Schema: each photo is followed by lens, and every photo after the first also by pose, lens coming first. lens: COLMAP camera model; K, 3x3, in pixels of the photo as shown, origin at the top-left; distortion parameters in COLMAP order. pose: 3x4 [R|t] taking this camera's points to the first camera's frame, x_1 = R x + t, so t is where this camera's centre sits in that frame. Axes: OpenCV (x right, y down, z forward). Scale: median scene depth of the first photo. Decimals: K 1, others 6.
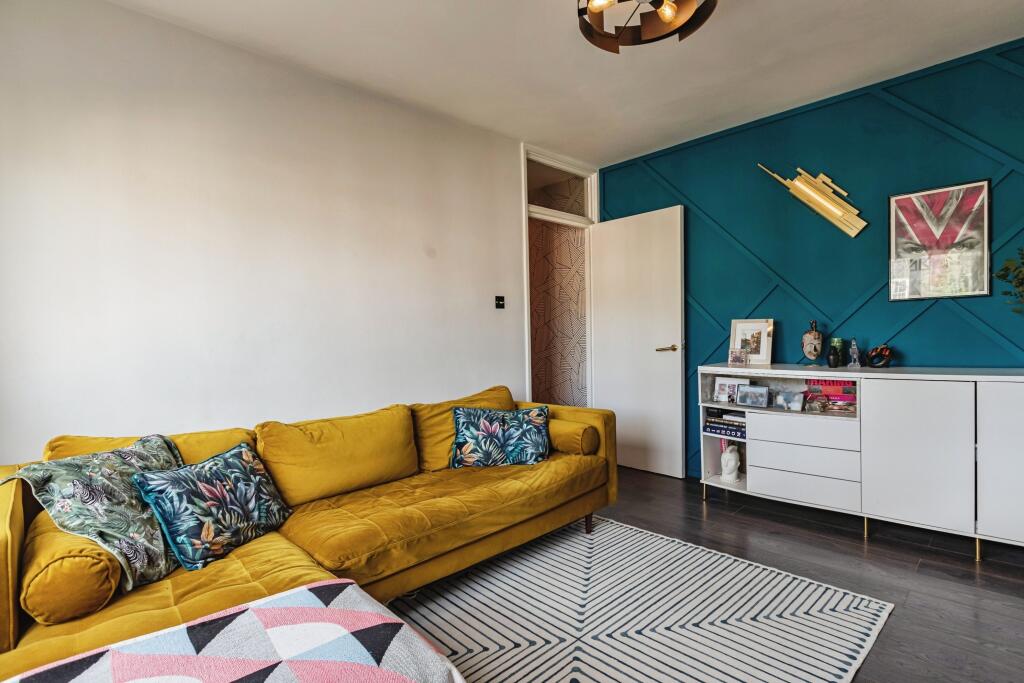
lens RADIAL K [[507.0, 0, 513.0], [0, 507.0, 355.1], [0, 0, 1]] dist [-0.003422, -0.000420]
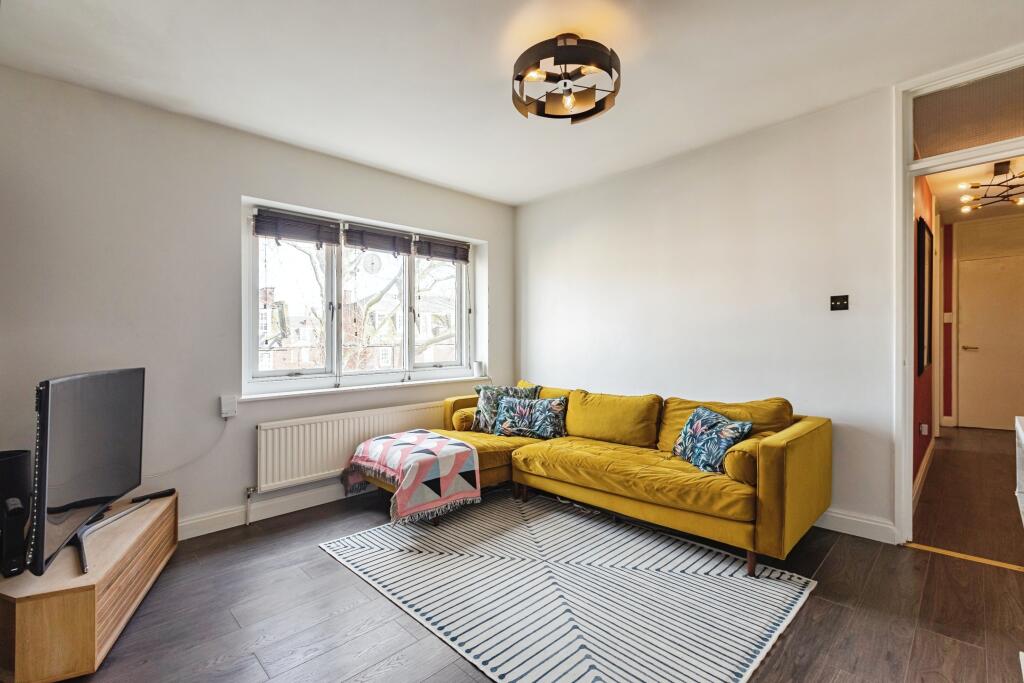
lens RADIAL K [[457.5, 0, 512.0], [0, 457.5, 341.5], [0, 0, 1]] dist [0.001767, 0.000294]
pose [[0.005208, 0.029468, -0.999552, 1.230696], [-0.015958, 0.999441, 0.029382, -0.090670], [0.999859, 0.015798, 0.005676, 0.768860]]
